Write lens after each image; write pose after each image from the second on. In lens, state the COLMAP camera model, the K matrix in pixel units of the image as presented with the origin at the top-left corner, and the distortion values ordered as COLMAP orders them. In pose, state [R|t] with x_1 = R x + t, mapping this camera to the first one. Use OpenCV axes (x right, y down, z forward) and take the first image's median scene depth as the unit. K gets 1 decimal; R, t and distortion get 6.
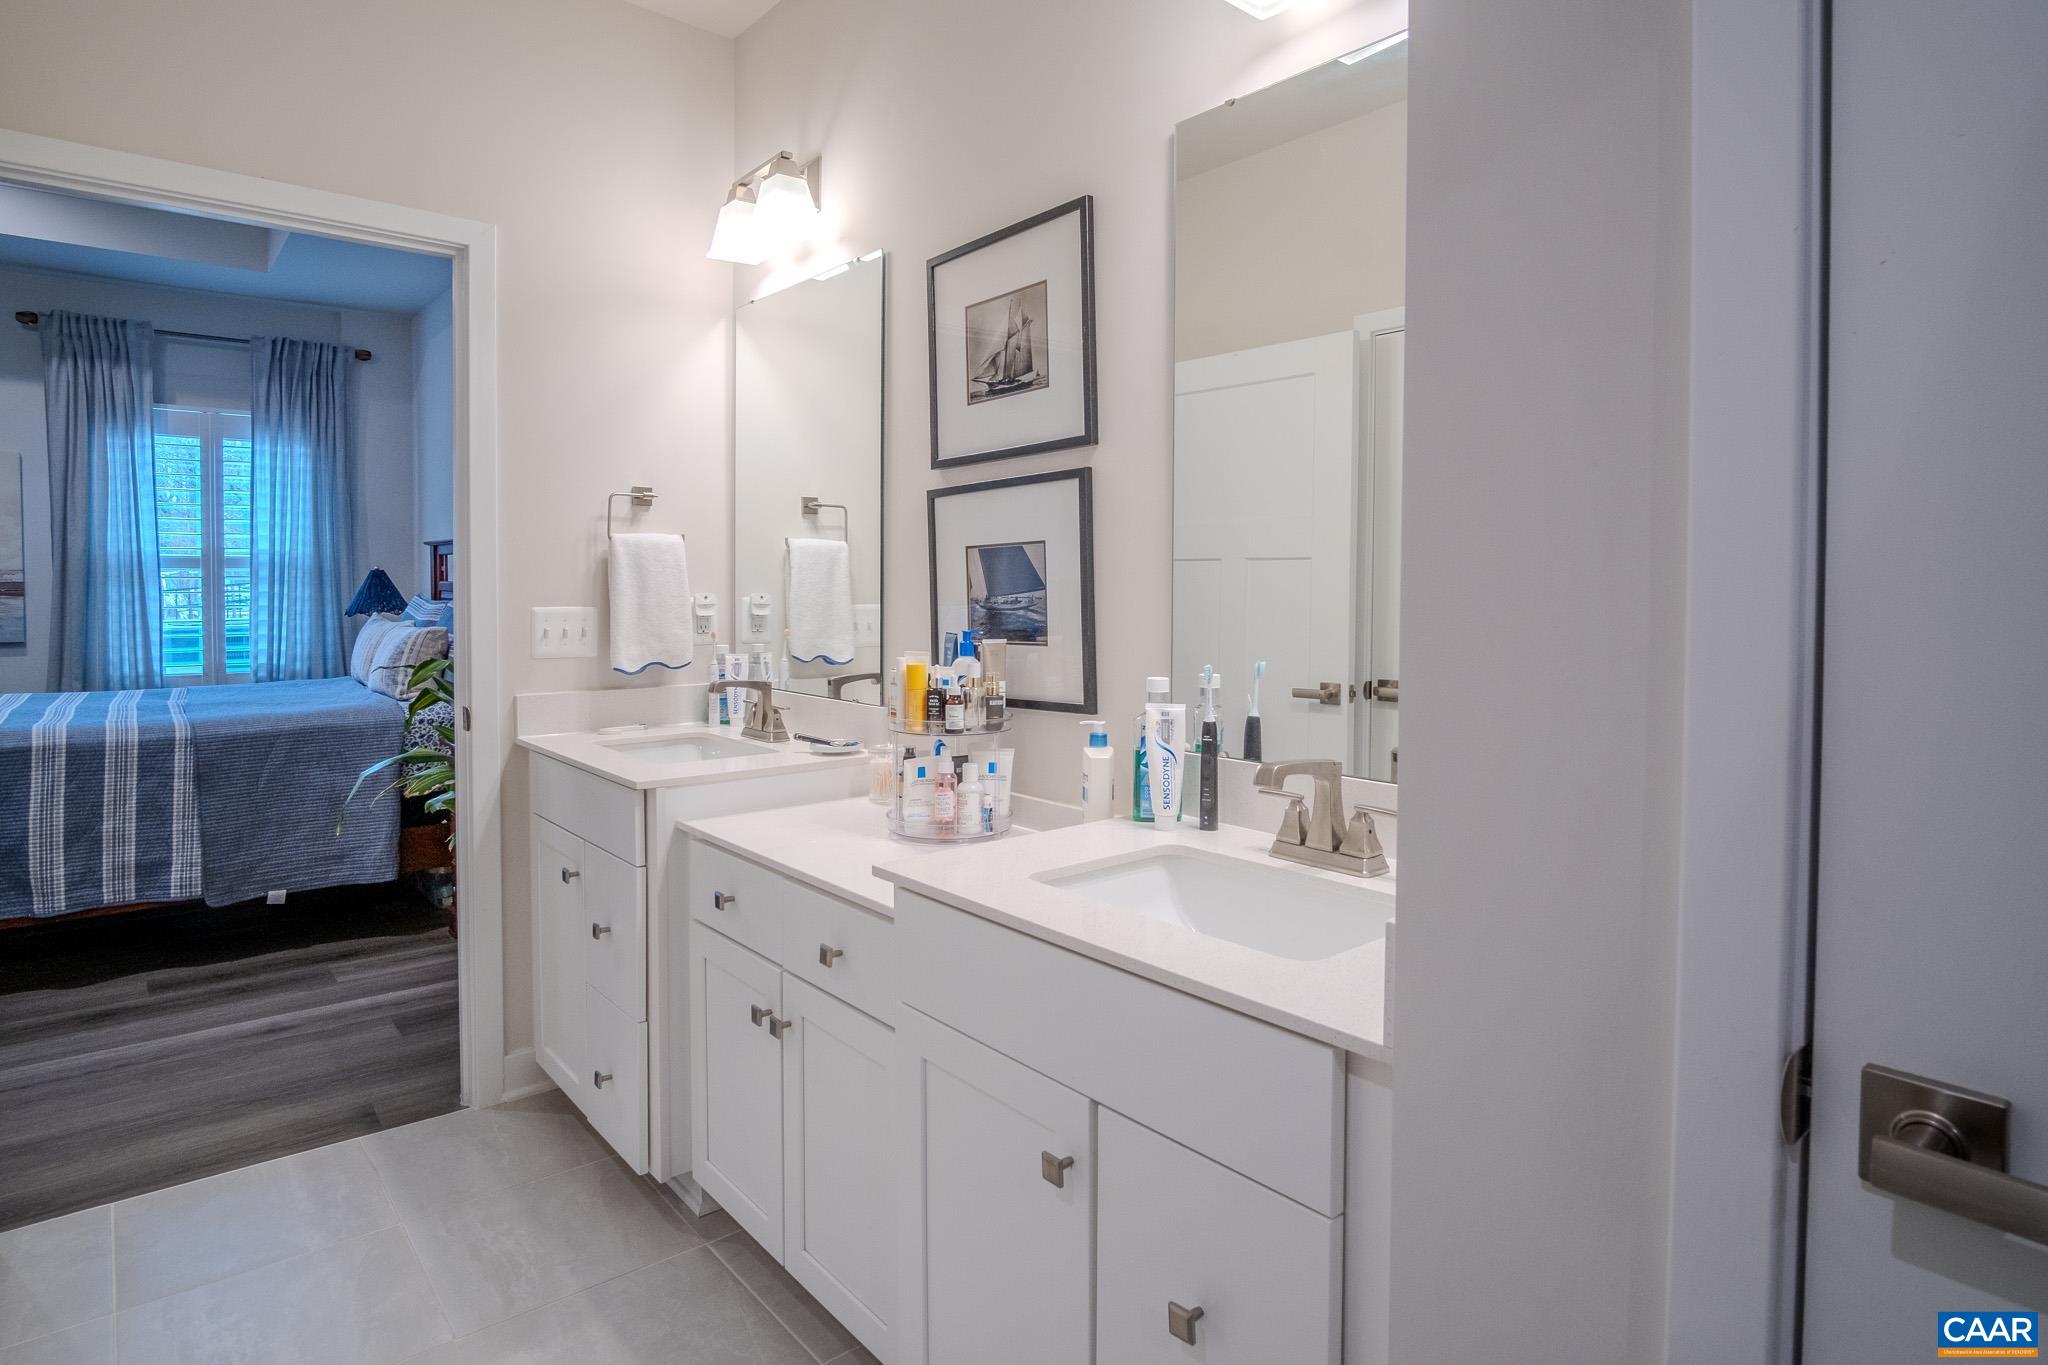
lens RADIAL K [[1137.7, 0, 1015.9], [0, 1137.7, 605.8], [0, 0, 1]] dist [-0.013966, 0.001148]
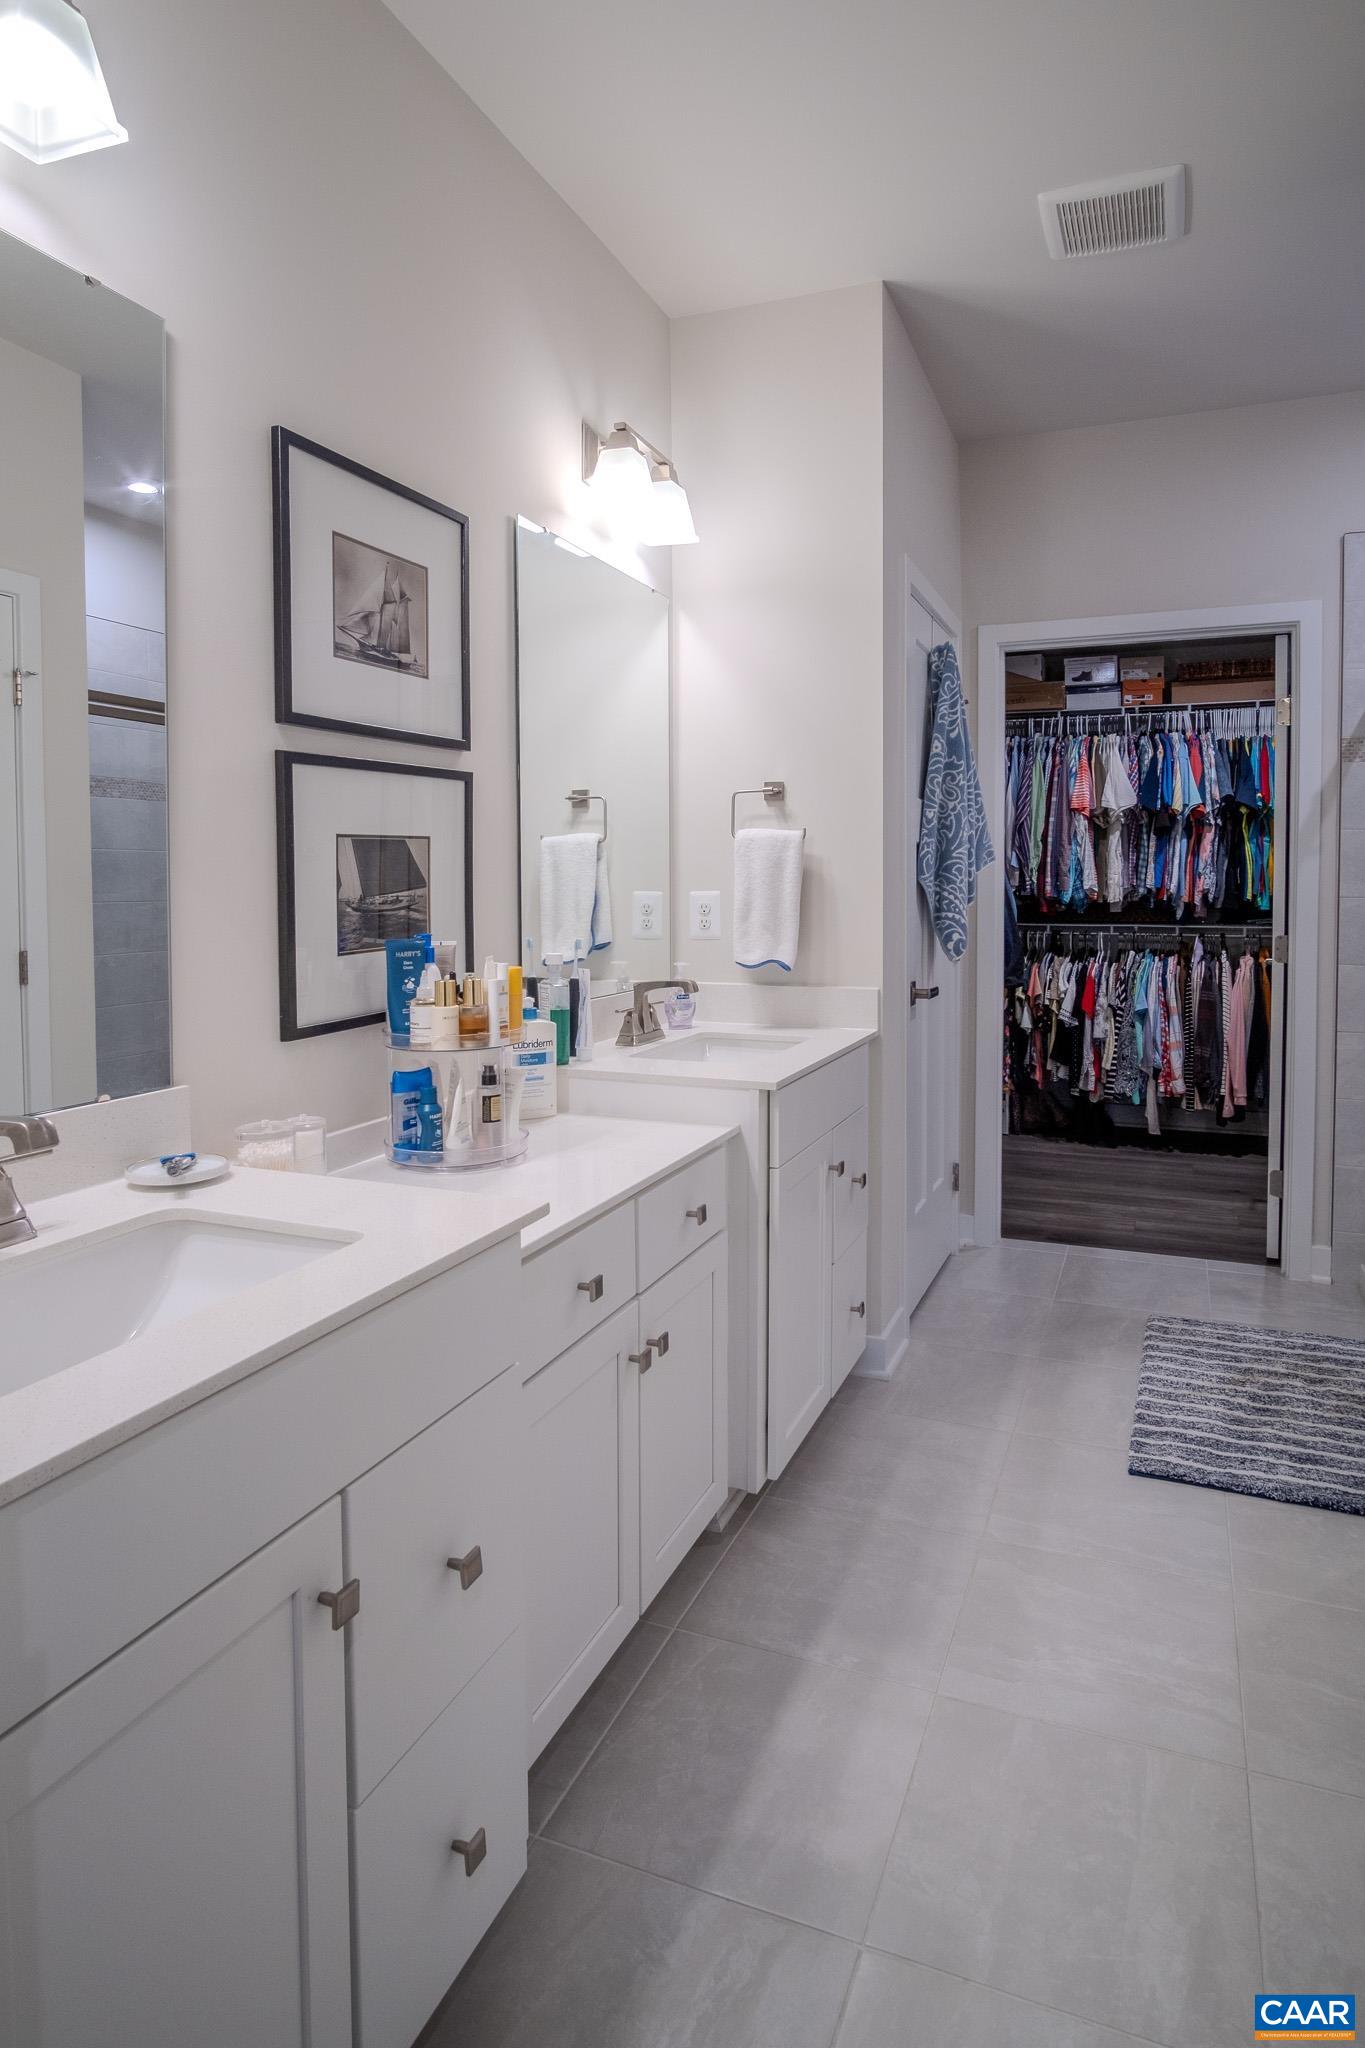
lens RADIAL K [[1137.7, 0, 765.4], [0, 1137.7, 922.1], [0, 0, 1]] dist [-0.013966, 0.001148]
pose [[-0.514607, -0.027663, 0.856980, -0.879337], [0.024623, 0.998590, 0.047020, -0.021101], [-0.857072, 0.045299, -0.513201, 1.155586]]
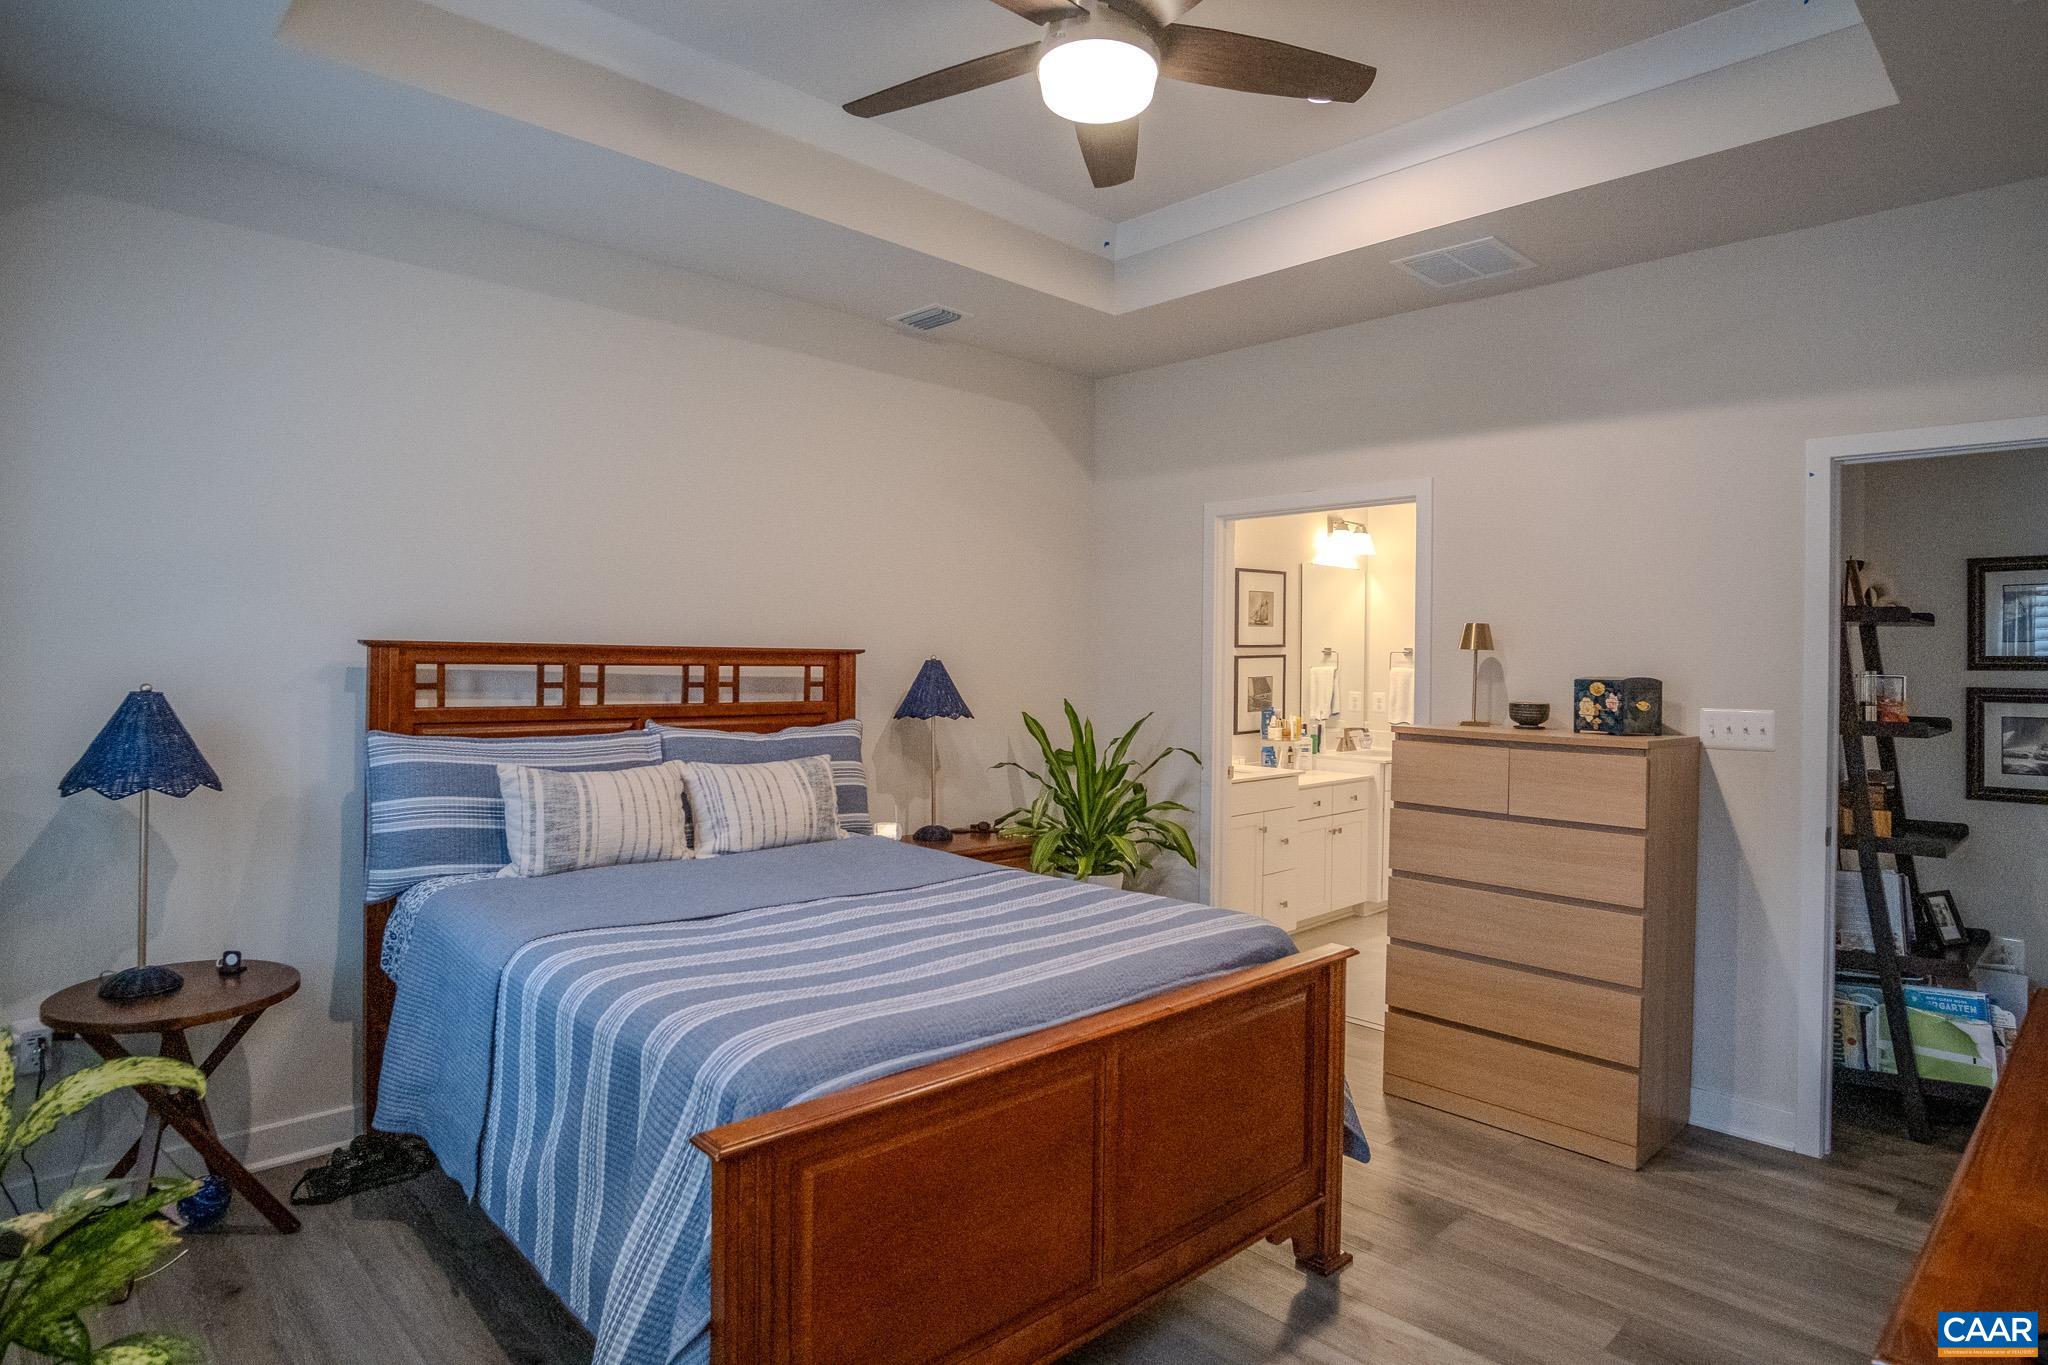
lens RADIAL K [[1137.7, 0, 1032.7], [0, 1137.7, 668.5], [0, 0, 1]] dist [-0.013966, 0.001148]
pose [[-0.094137, -0.008937, 0.995519, -2.745399], [0.017165, 0.999796, 0.010599, -0.112335], [-0.995411, 0.018086, -0.093965, 1.782997]]
